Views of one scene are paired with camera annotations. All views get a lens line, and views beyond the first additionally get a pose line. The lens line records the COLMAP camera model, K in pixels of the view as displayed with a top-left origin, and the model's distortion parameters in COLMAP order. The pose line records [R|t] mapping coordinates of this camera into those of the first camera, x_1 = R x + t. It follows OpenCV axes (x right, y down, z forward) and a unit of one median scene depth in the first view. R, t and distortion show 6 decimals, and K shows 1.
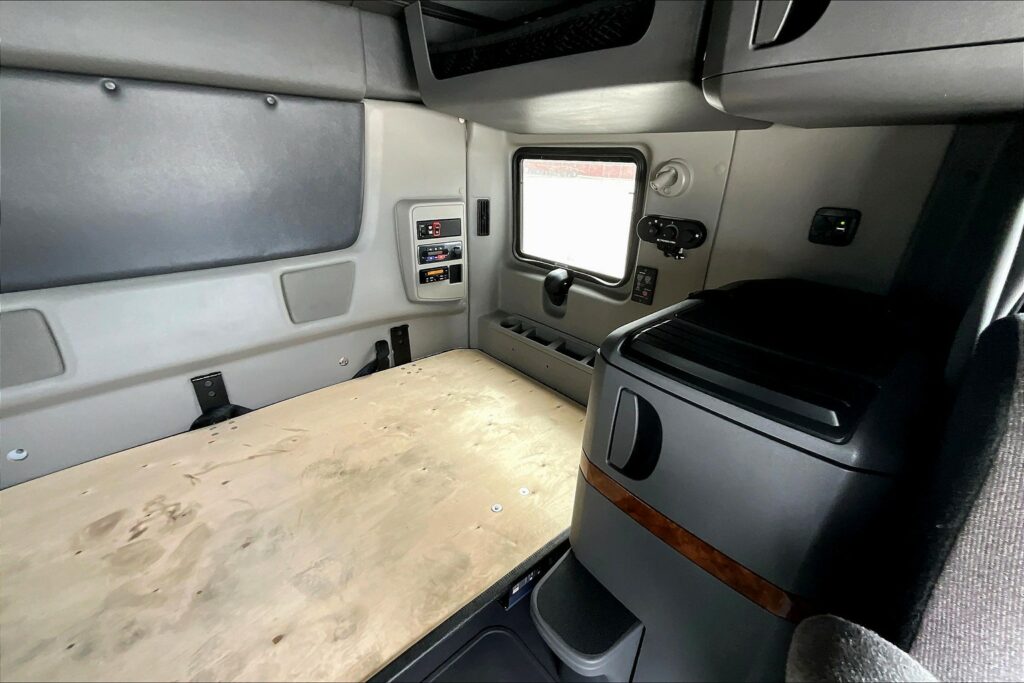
lens RADIAL K [[411.7, 0, 512.0], [0, 411.7, 341.5], [0, 0, 1]] dist [0.003965, 0.000192]
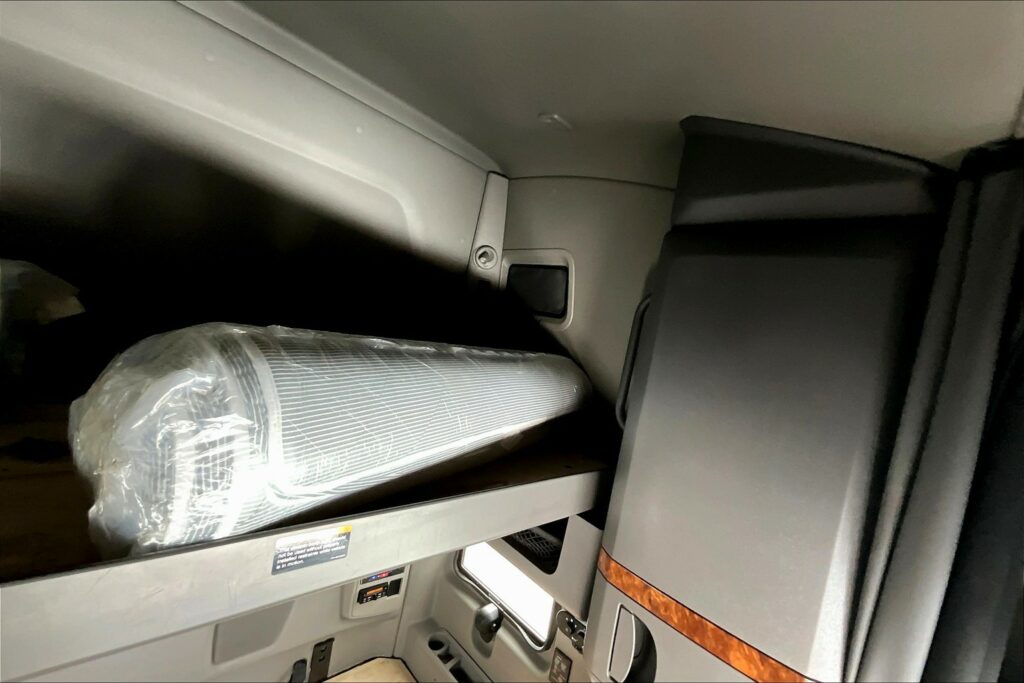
lens RADIAL K [[411.7, 0, 512.0], [0, 411.7, 341.5], [0, 0, 1]] dist [0.003965, 0.000192]
pose [[0.984628, 0.165402, 0.056128, -0.007422], [-0.131896, 0.914755, -0.381874, -0.505455], [-0.114506, 0.368600, 0.922509, -0.309530]]
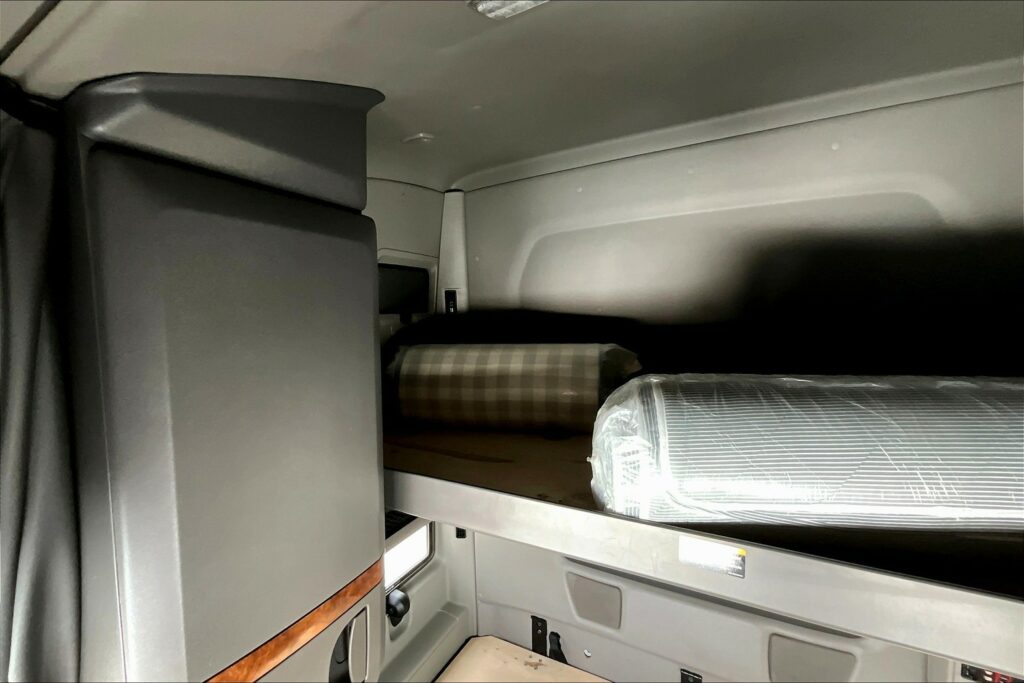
lens RADIAL K [[411.7, 0, 512.0], [0, 411.7, 341.5], [0, 0, 1]] dist [0.003965, 0.000192]
pose [[0.371321, 0.031675, -0.927964, 0.220927], [-0.357324, 0.927322, -0.111329, -0.546915], [0.856995, 0.372922, 0.355652, -0.313576]]
